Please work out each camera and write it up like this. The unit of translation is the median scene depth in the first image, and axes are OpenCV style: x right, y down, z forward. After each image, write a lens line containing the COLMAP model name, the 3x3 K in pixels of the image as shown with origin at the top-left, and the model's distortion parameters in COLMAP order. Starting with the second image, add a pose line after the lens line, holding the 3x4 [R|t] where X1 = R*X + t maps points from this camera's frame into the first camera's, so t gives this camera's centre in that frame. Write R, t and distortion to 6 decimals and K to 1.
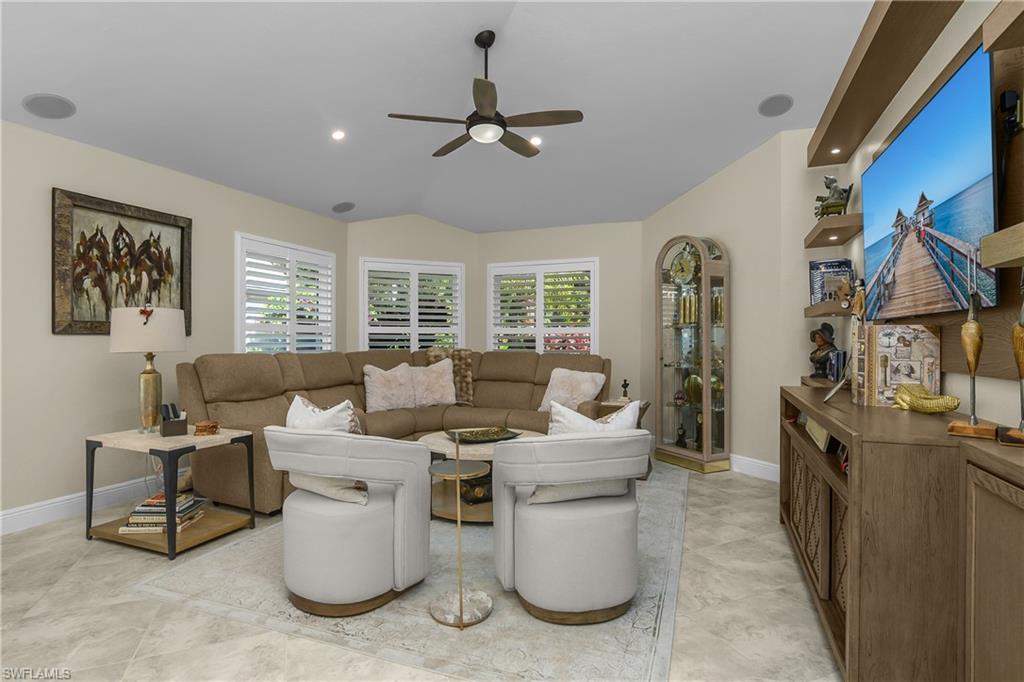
lens RADIAL K [[508.1, 0, 519.3], [0, 508.1, 344.3], [0, 0, 1]] dist [-0.023064, 0.006158]
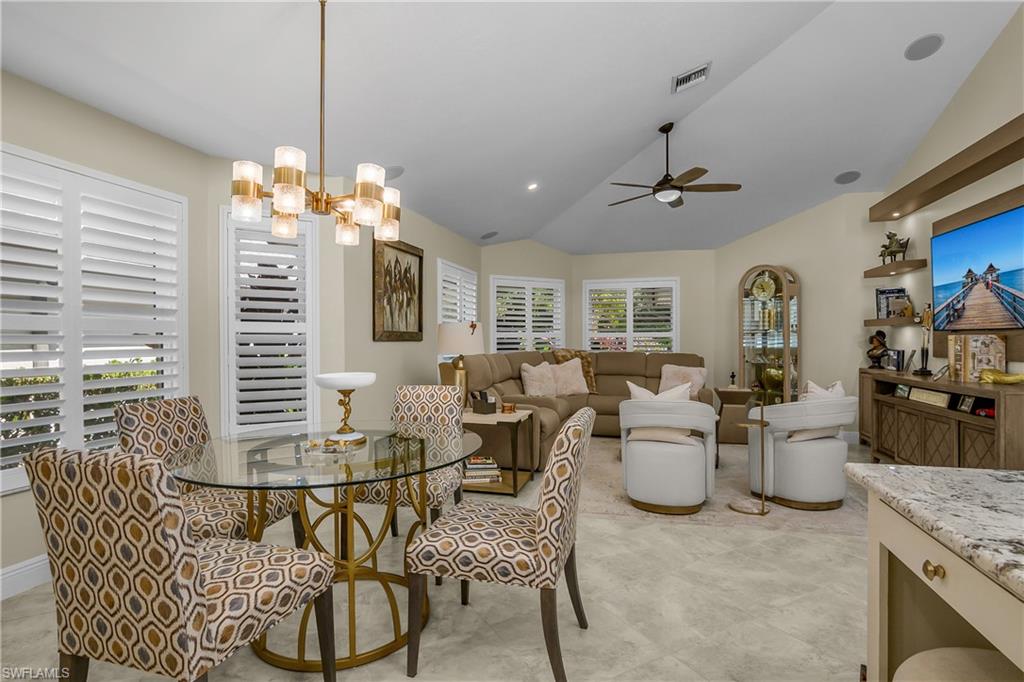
lens RADIAL K [[508.1, 0, 515.2], [0, 508.1, 337.8], [0, 0, 1]] dist [-0.023064, 0.006158]
pose [[0.994472, -0.003887, 0.104935, -0.611724], [0.005286, 0.999901, -0.013057, -0.008565], [-0.104873, 0.013540, 0.994393, -0.332987]]
